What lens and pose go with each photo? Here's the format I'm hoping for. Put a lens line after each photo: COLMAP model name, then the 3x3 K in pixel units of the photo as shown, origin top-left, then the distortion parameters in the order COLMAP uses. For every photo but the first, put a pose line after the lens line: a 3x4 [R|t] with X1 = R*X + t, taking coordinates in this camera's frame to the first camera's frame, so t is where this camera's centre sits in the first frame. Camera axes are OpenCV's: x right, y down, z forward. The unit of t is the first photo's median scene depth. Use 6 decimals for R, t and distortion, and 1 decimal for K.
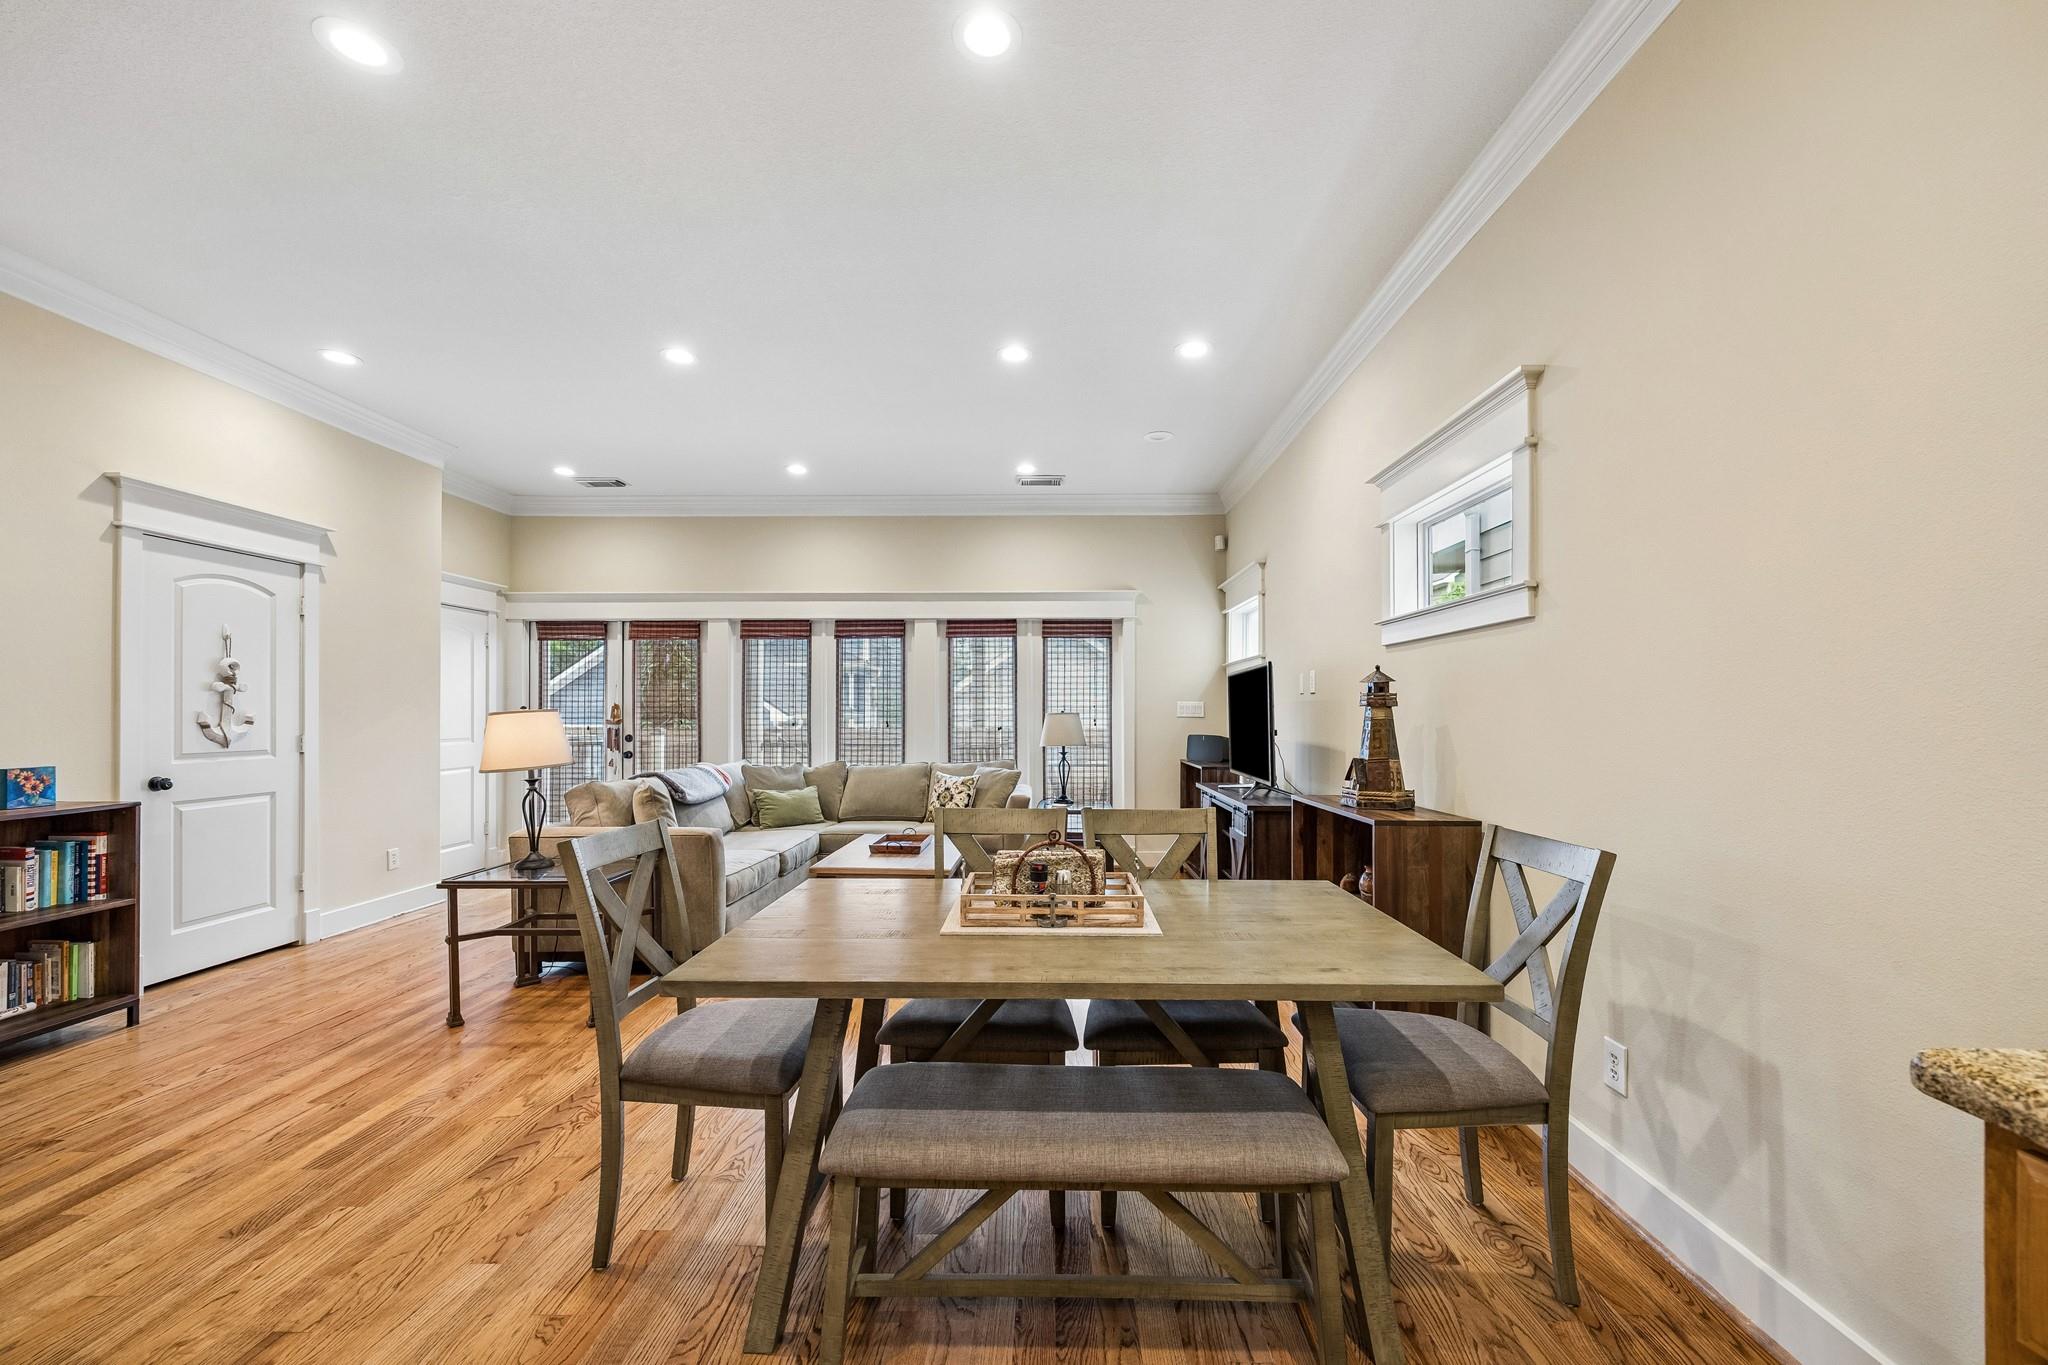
lens RADIAL K [[824.5, 0, 1046.6], [0, 824.5, 704.4], [0, 0, 1]] dist [-0.001815, 0.000060]
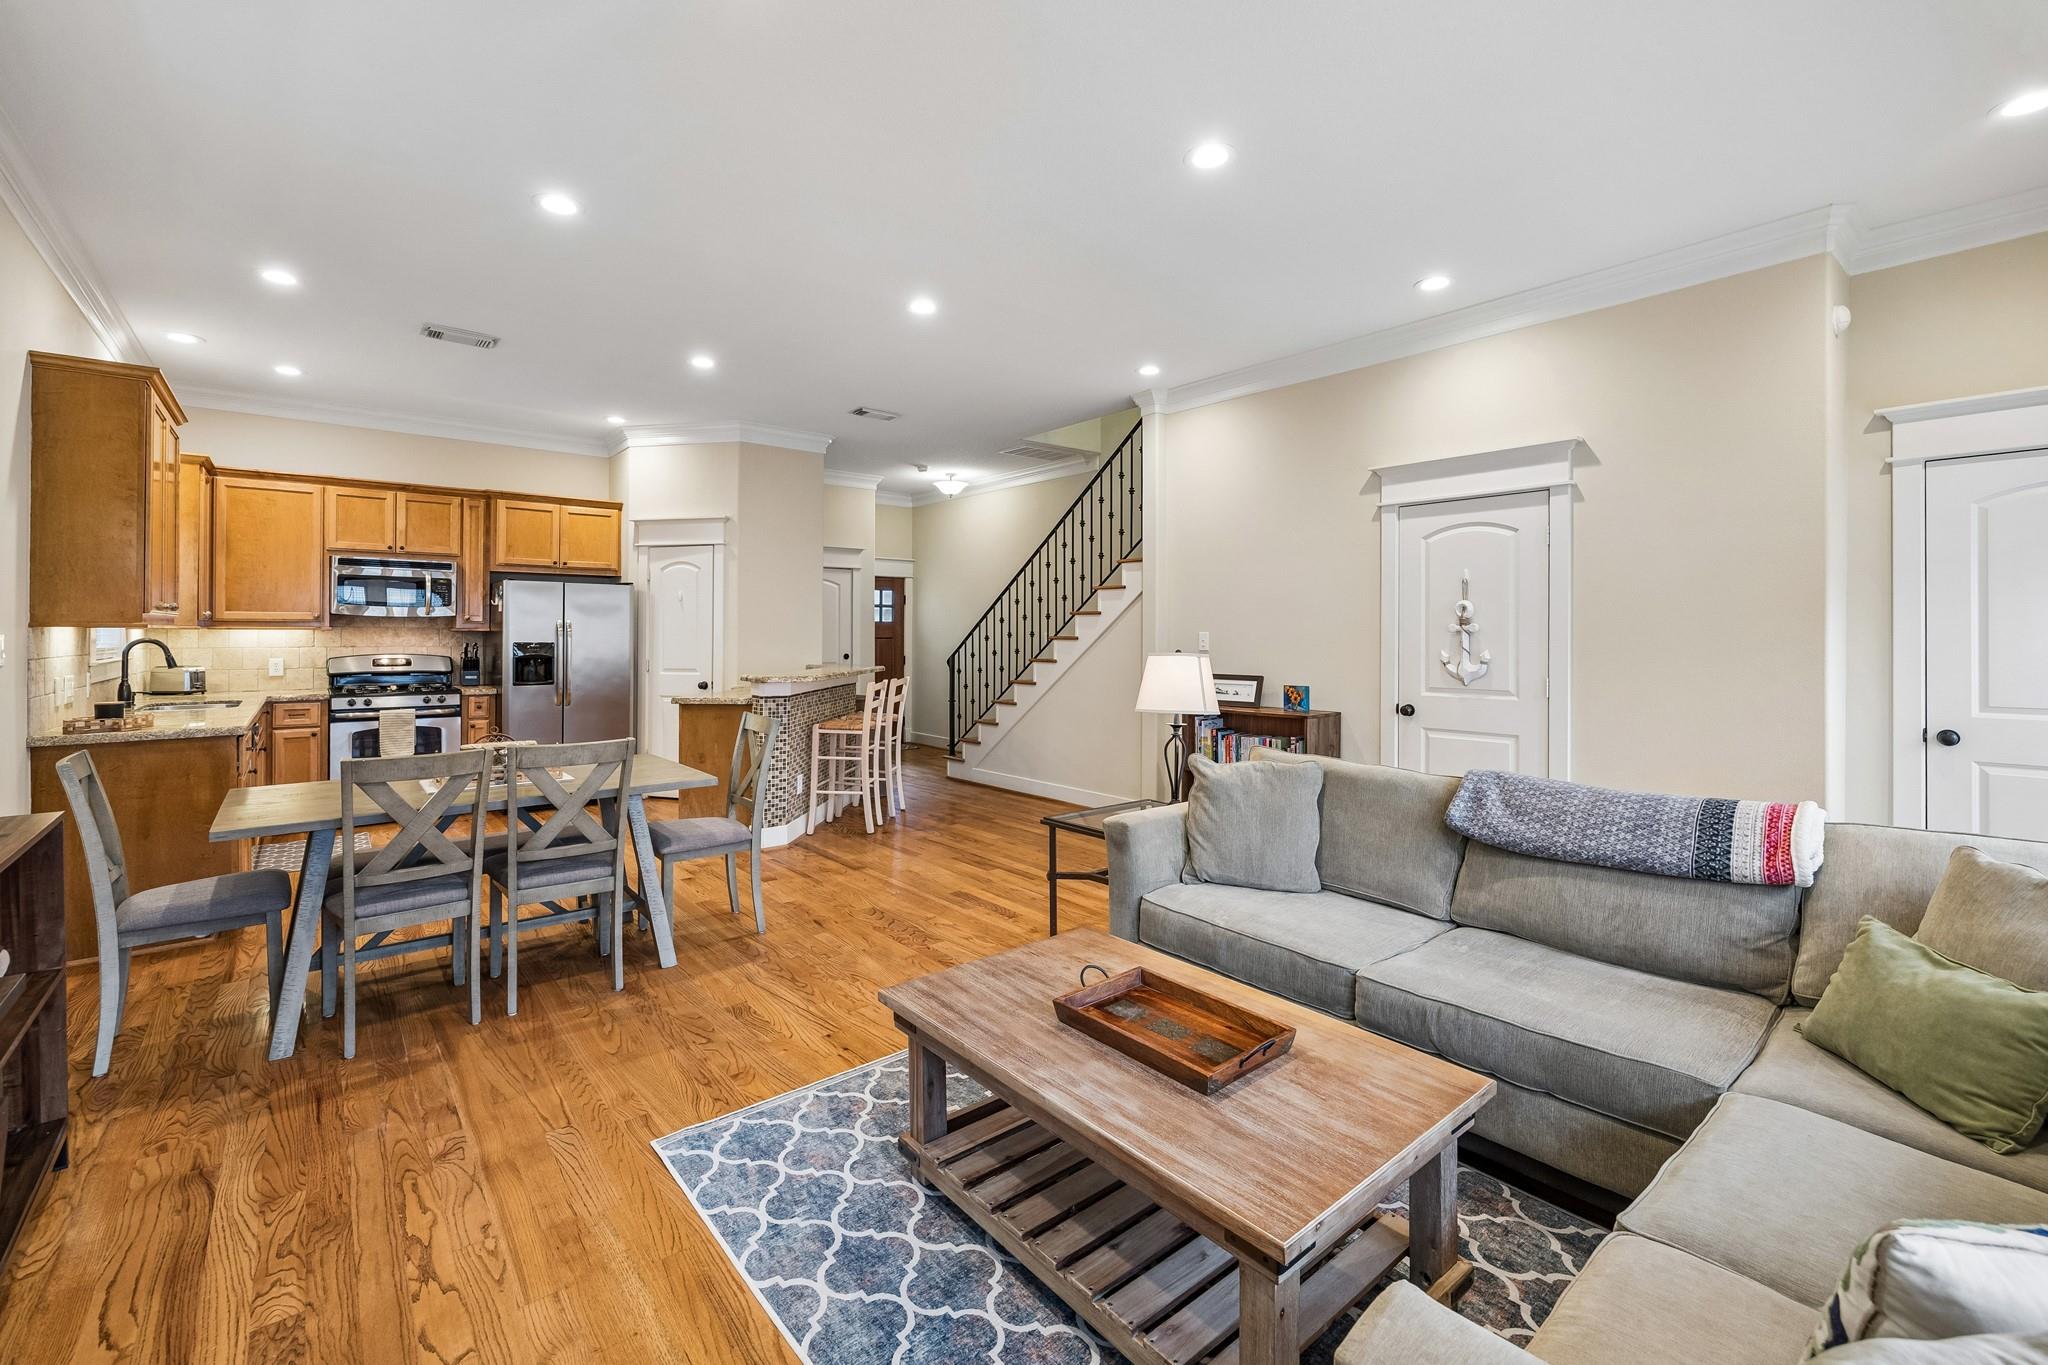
lens RADIAL K [[870.4, 0, 1023.4], [0, 870.4, 628.1], [0, 0, 1]] dist [-0.008891, 0.000057]
pose [[-0.769461, -0.004612, -0.638677, 0.143257], [0.006661, 0.999862, -0.015246, -0.007603], [0.638659, -0.015985, -0.769324, 1.394242]]
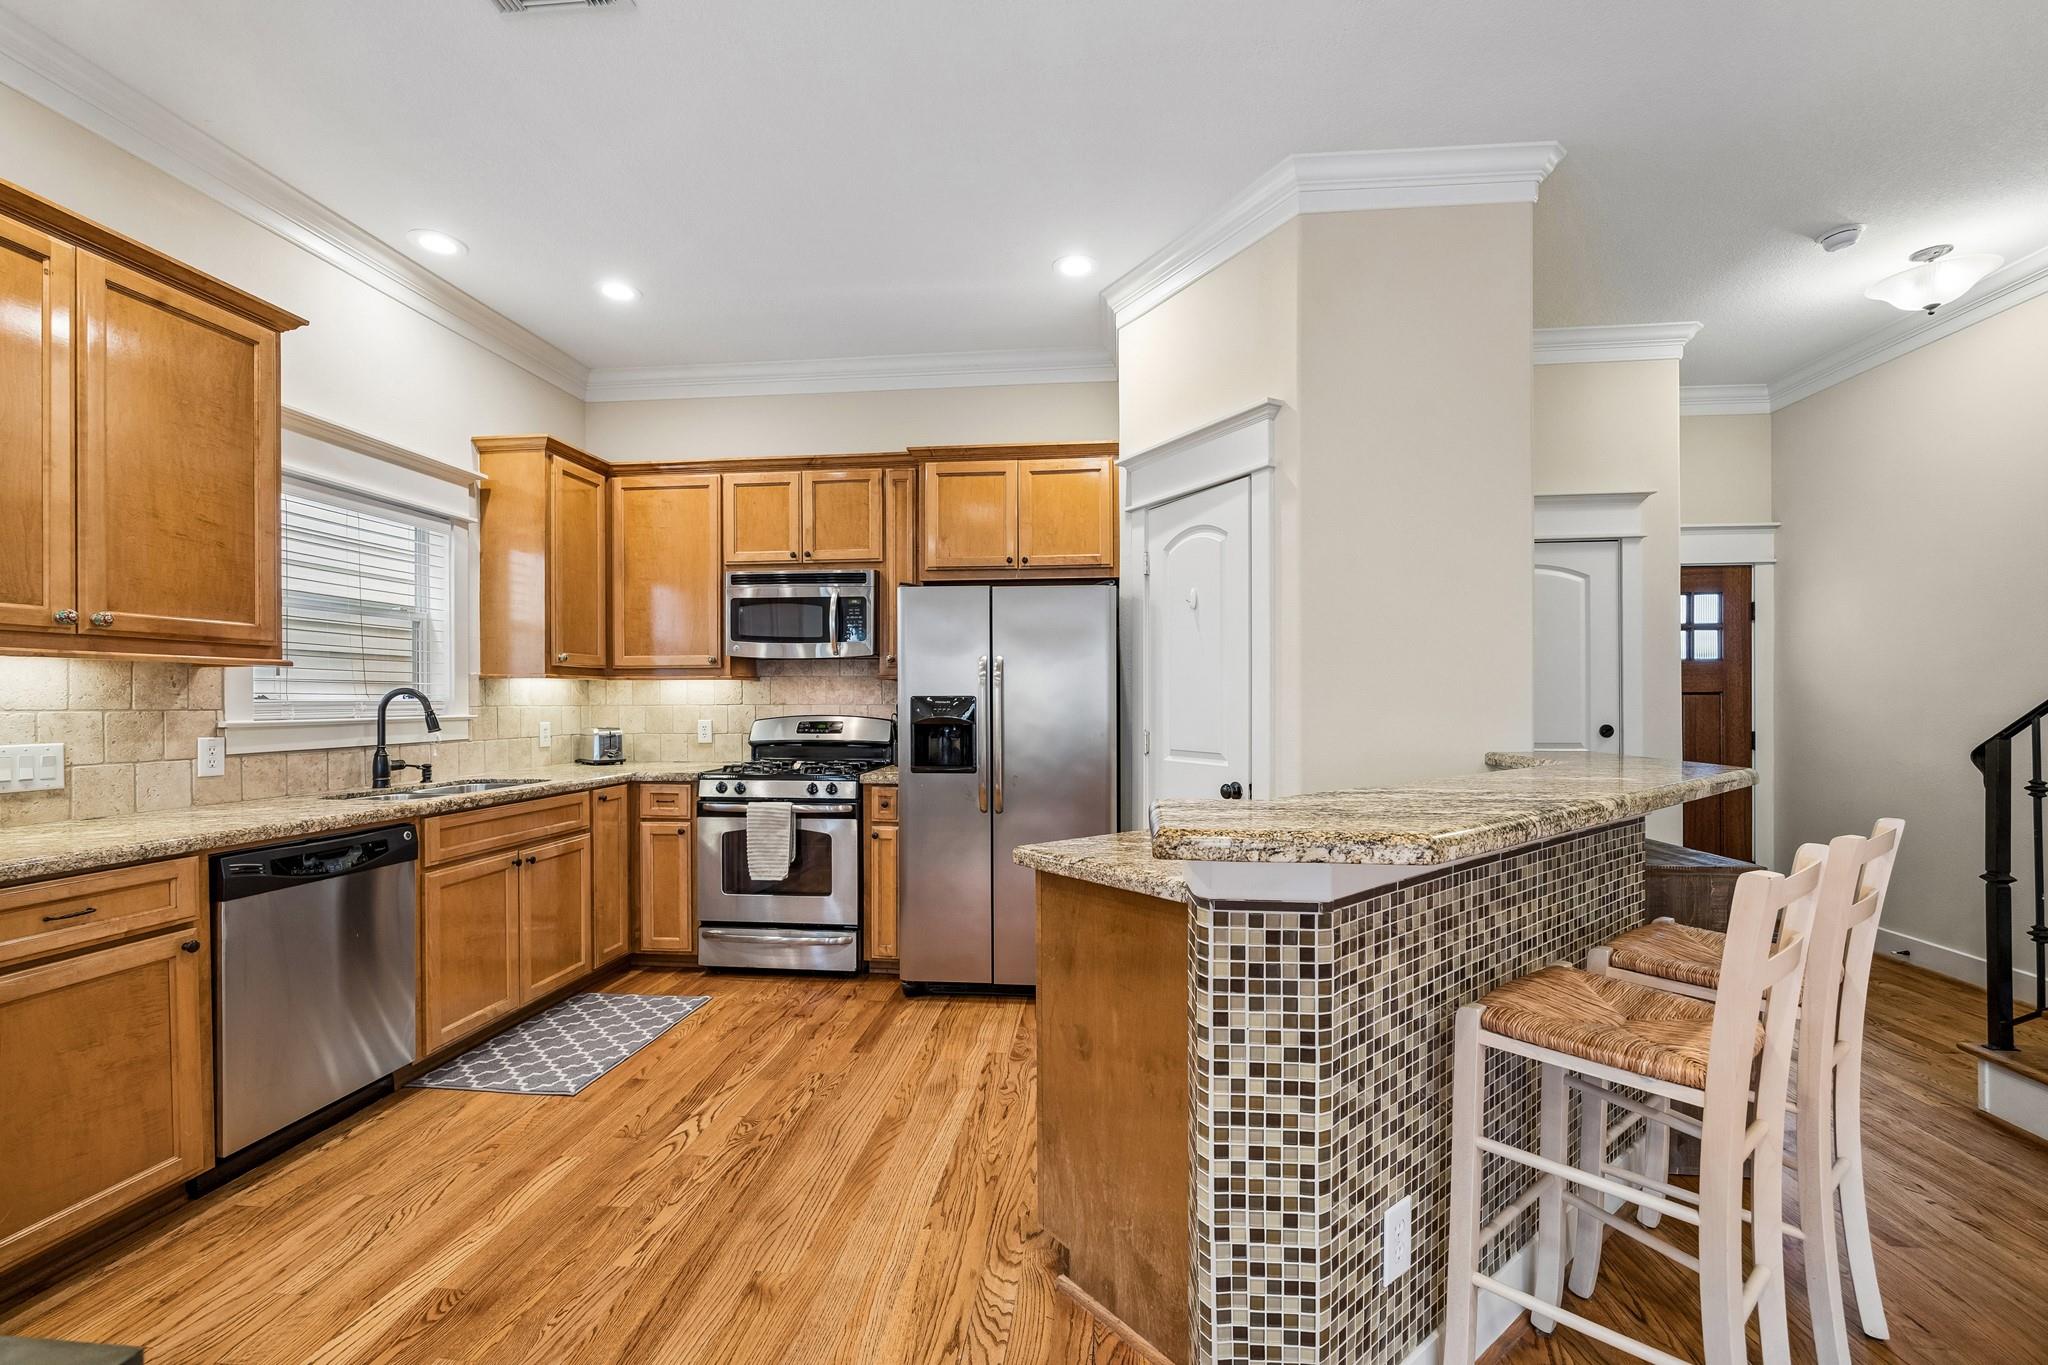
lens RADIAL K [[869.5, 0, 1017.1], [0, 869.5, 696.9], [0, 0, 1]] dist [-0.000130, 0.000230]
pose [[-0.994727, 0.003524, 0.102500, -0.338382], [0.001836, 0.999861, -0.016555, 0.003617], [-0.102544, -0.016280, -0.994595, 0.492164]]
